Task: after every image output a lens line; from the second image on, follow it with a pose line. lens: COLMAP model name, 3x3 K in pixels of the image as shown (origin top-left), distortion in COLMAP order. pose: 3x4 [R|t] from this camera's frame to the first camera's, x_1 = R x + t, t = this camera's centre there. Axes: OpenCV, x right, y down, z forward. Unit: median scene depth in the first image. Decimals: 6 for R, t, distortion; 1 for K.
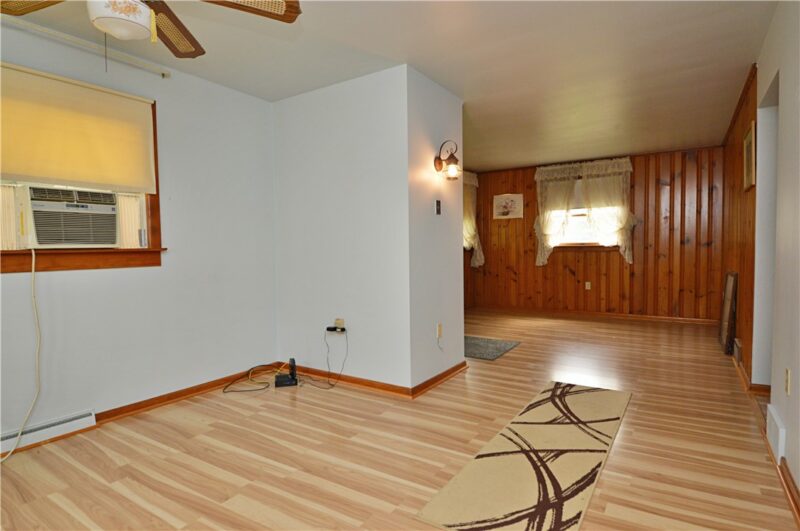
lens RADIAL K [[439.8, 0, 392.1], [0, 439.8, 262.3], [0, 0, 1]] dist [0.001556, -0.012476]
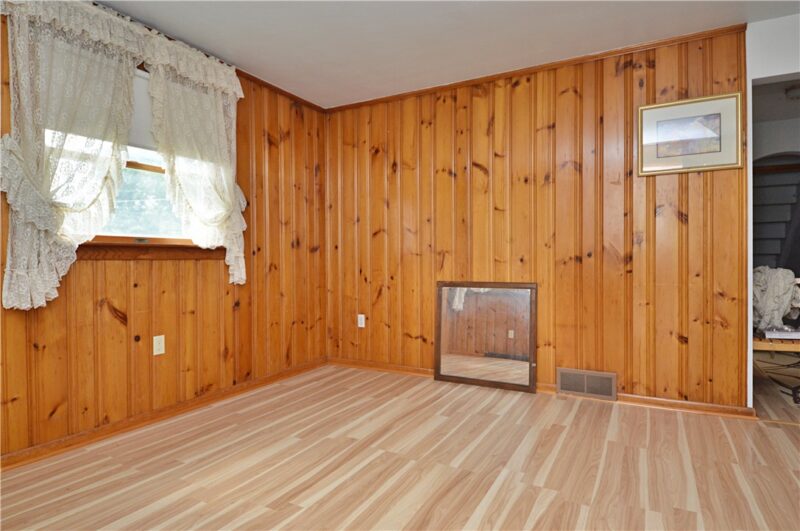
lens RADIAL K [[439.8, 0, 407.6], [0, 439.8, 267.5], [0, 0, 1]] dist [0.001556, -0.012476]
pose [[-0.074622, -0.001700, 0.997210, 0.030354], [0.043590, 0.999037, 0.004965, -0.009482], [-0.996259, 0.043839, -0.074476, 0.822326]]
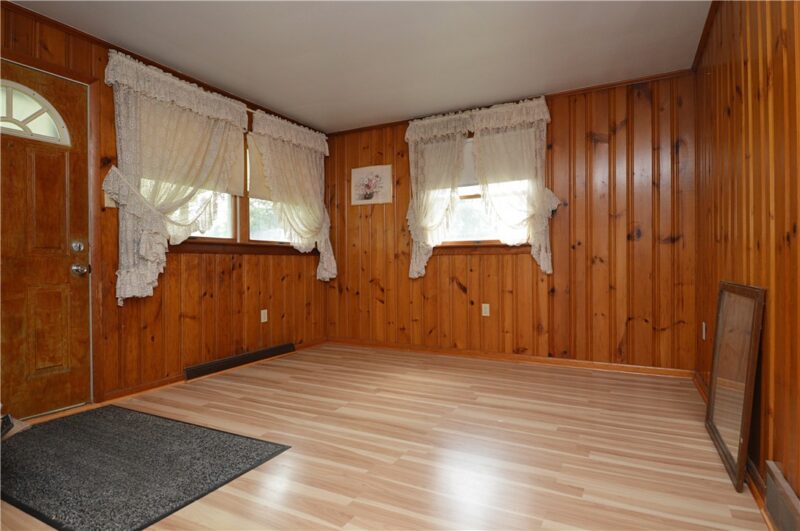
lens RADIAL K [[439.8, 0, 396.2], [0, 439.8, 262.5], [0, 0, 1]] dist [0.001556, -0.012476]
pose [[0.997110, 0.006566, 0.075687, 0.281414], [-0.003498, 0.999169, -0.040598, 0.012877], [-0.075890, 0.040216, 0.996305, 0.405600]]
